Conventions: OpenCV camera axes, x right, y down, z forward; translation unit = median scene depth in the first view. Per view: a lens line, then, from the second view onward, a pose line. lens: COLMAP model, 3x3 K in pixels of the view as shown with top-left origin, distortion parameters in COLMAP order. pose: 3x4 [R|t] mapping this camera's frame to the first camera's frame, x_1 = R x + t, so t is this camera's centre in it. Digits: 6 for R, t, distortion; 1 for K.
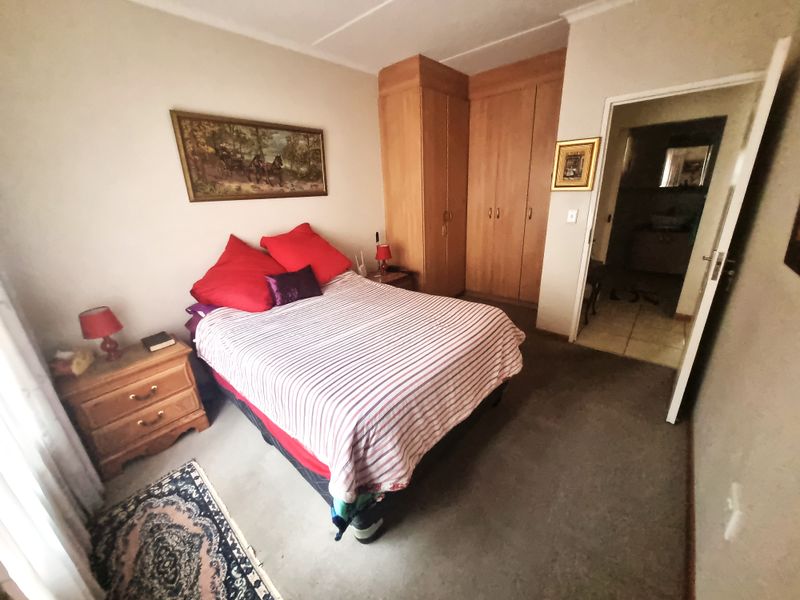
lens RADIAL K [[297.6, 0, 401.8], [0, 297.6, 310.1], [0, 0, 1]] dist [-0.001659, -0.000105]
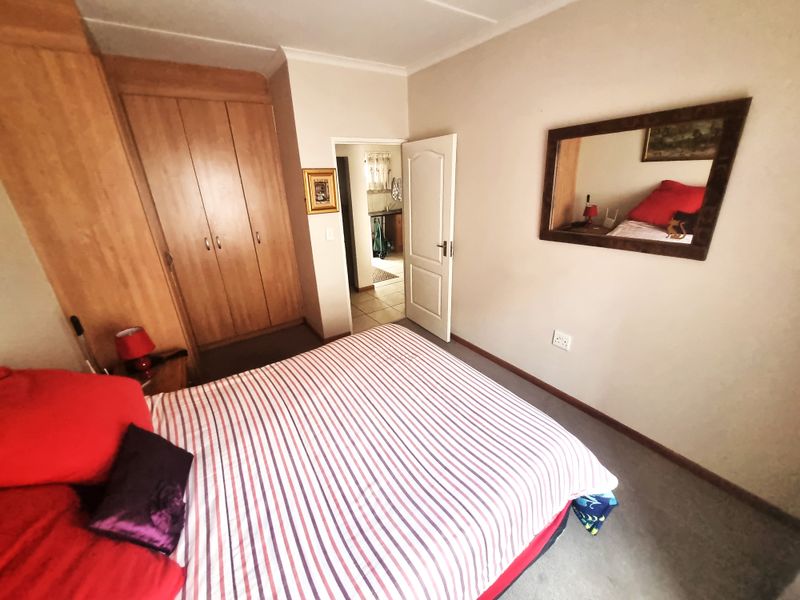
lens RADIAL K [[320.3, 0, 398.1], [0, 320.3, 298.7], [0, 0, 1]] dist [0.038286, 0.000042]
pose [[0.267578, -0.311830, 0.911682, -0.635748], [0.394390, 0.898736, 0.191649, -0.270760], [-0.879124, 0.308277, 0.363465, 0.485693]]
